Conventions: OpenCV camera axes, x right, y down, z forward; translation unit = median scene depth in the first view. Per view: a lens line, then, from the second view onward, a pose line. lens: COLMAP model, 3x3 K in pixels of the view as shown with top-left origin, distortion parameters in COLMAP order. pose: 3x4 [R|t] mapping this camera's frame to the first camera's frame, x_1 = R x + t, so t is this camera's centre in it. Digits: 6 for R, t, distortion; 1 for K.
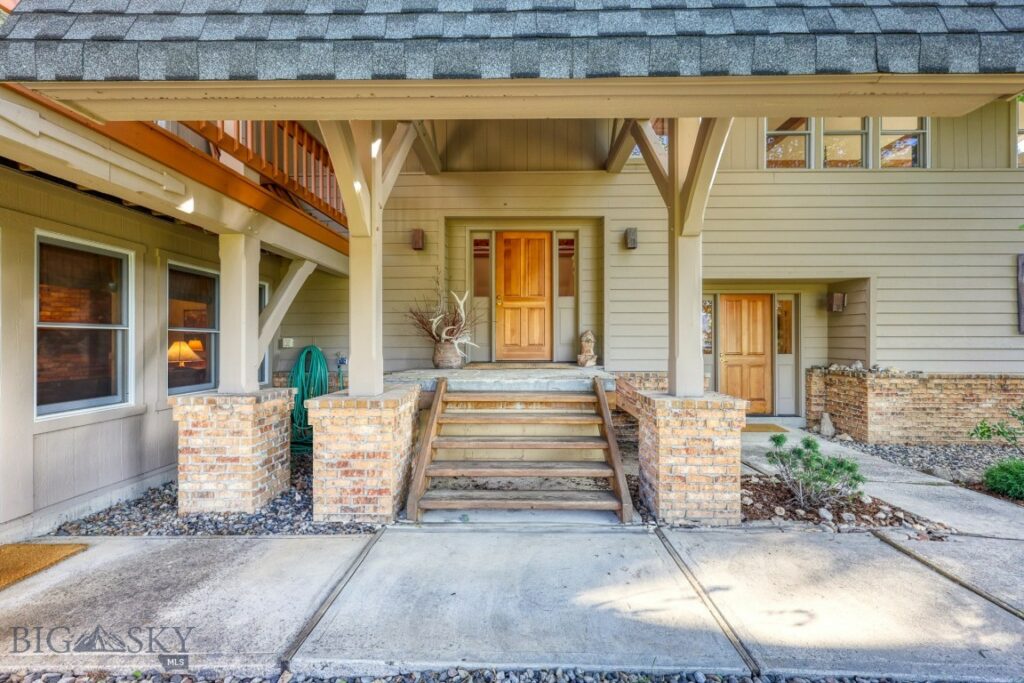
lens RADIAL K [[445.2, 0, 510.5], [0, 445.2, 340.0], [0, 0, 1]] dist [-0.000378, 0.000256]
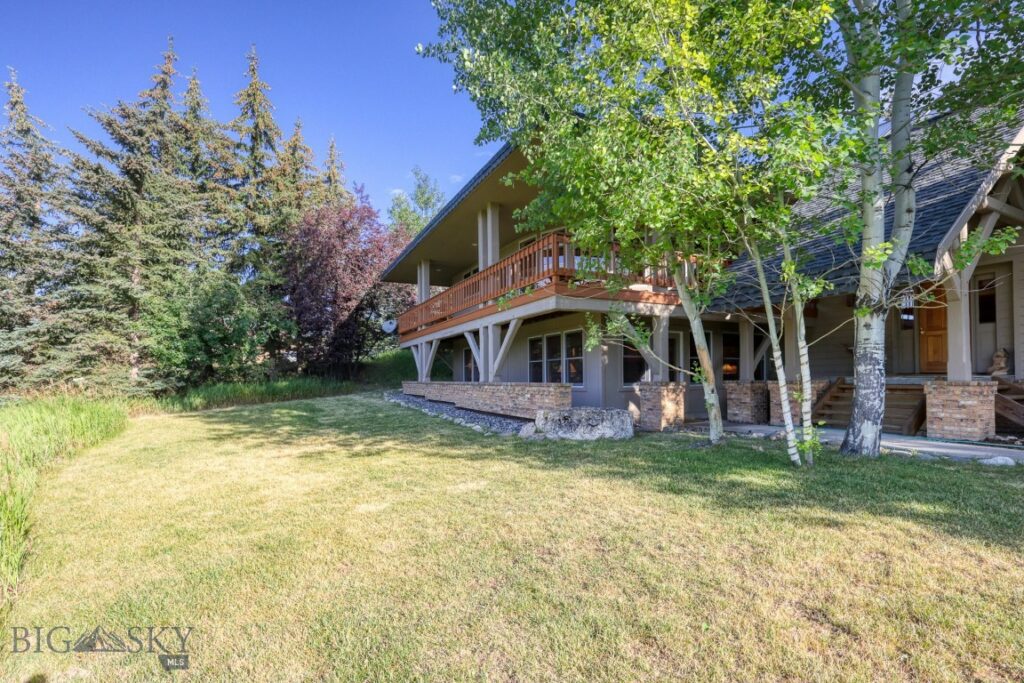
lens RADIAL K [[451.1, 0, 511.5], [0, 451.1, 370.2], [0, 0, 1]] dist [0.000050, 0.000057]
pose [[0.464453, -0.016067, -0.885452, 1.234352], [0.013361, 0.999849, -0.011134, 0.072546], [0.885497, -0.006659, 0.464598, -1.645999]]
